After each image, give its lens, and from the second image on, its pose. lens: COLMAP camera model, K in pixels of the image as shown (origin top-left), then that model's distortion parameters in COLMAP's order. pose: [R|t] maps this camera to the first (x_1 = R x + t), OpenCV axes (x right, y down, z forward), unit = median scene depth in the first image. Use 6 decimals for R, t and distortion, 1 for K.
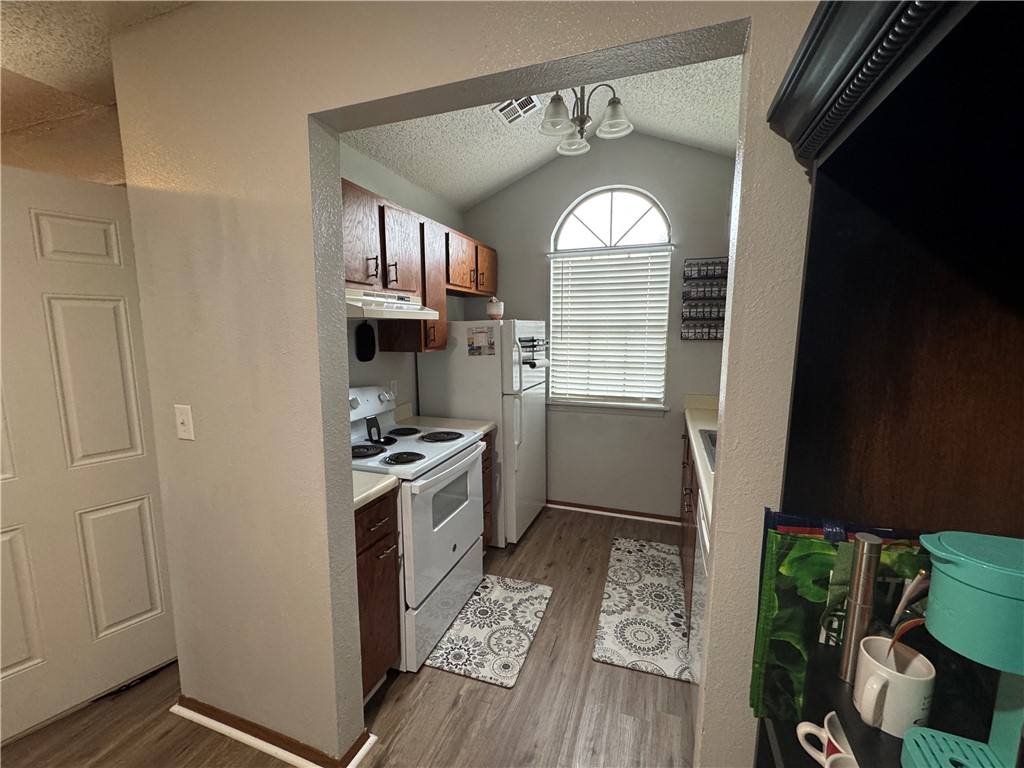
lens RADIAL K [[433.3, 0, 512.0], [0, 433.3, 384.0], [0, 0, 1]] dist [0.000051, 0.000006]
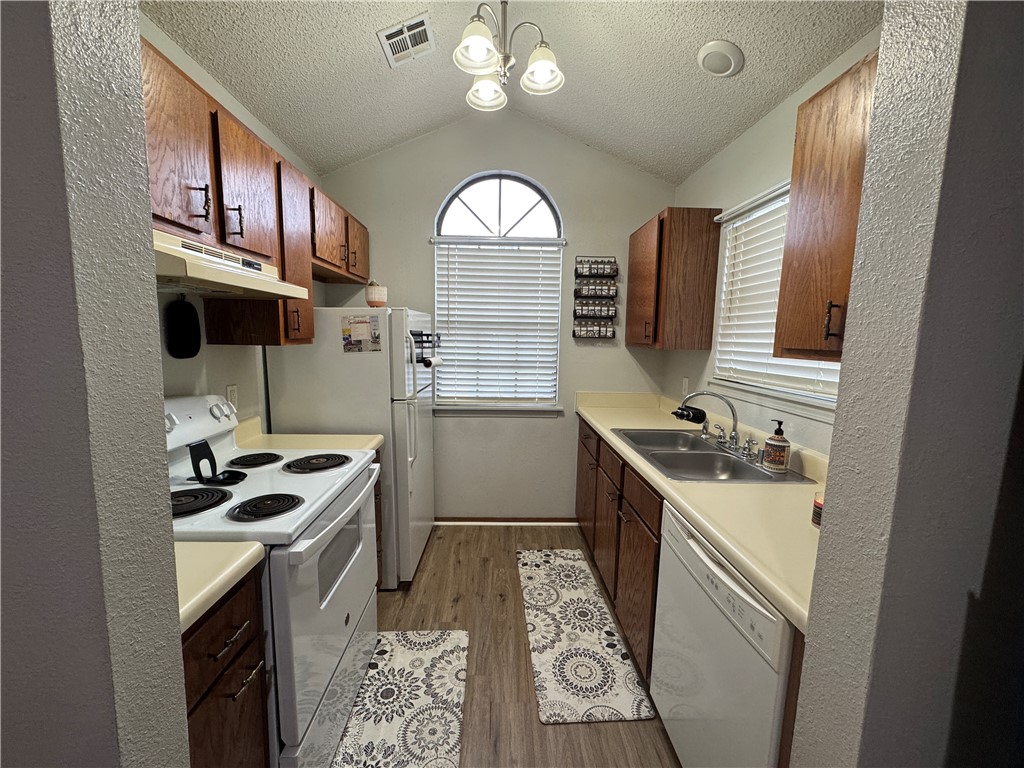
lens RADIAL K [[406.1, 0, 512.0], [0, 406.1, 384.0], [0, 0, 1]] dist [-0.000880, -0.000217]
pose [[0.930530, -0.023994, 0.365430, -0.098633], [0.027262, 0.999621, -0.003785, 0.003063], [-0.365201, 0.013485, 0.930831, 0.239626]]
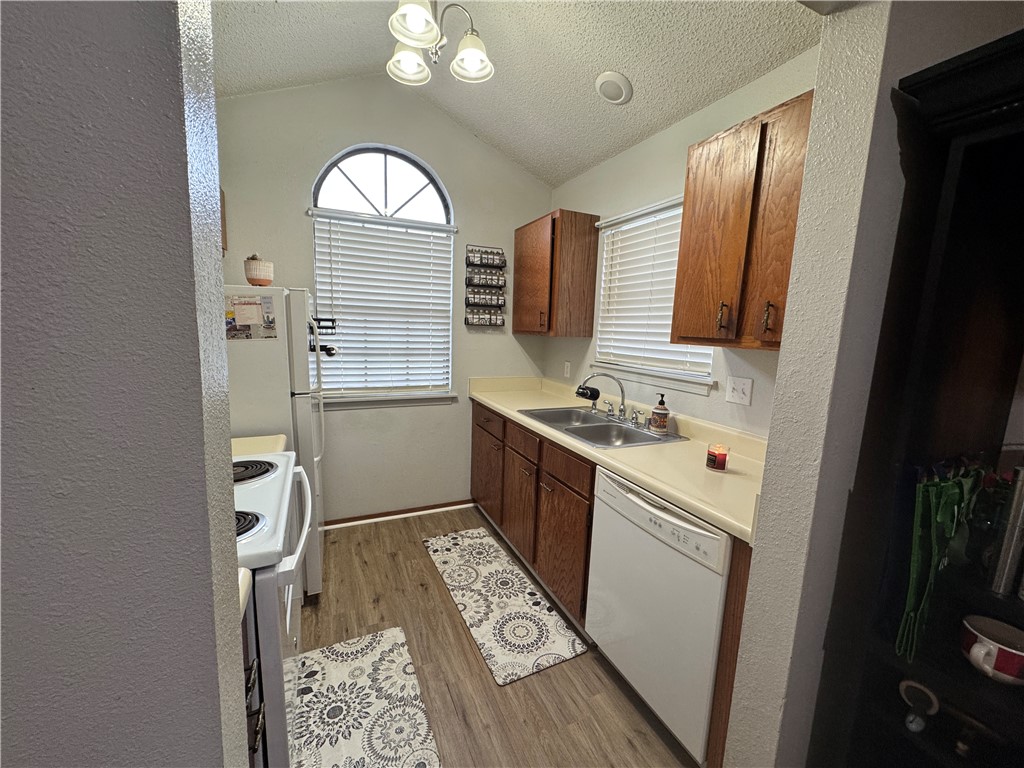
lens RADIAL K [[406.1, 0, 512.0], [0, 406.1, 384.0], [0, 0, 1]] dist [-0.000880, -0.000217]
pose [[0.714895, -0.071840, 0.695531, -0.248290], [0.056177, 0.997394, 0.045278, -0.003004], [-0.696971, 0.006704, 0.717068, 0.309227]]
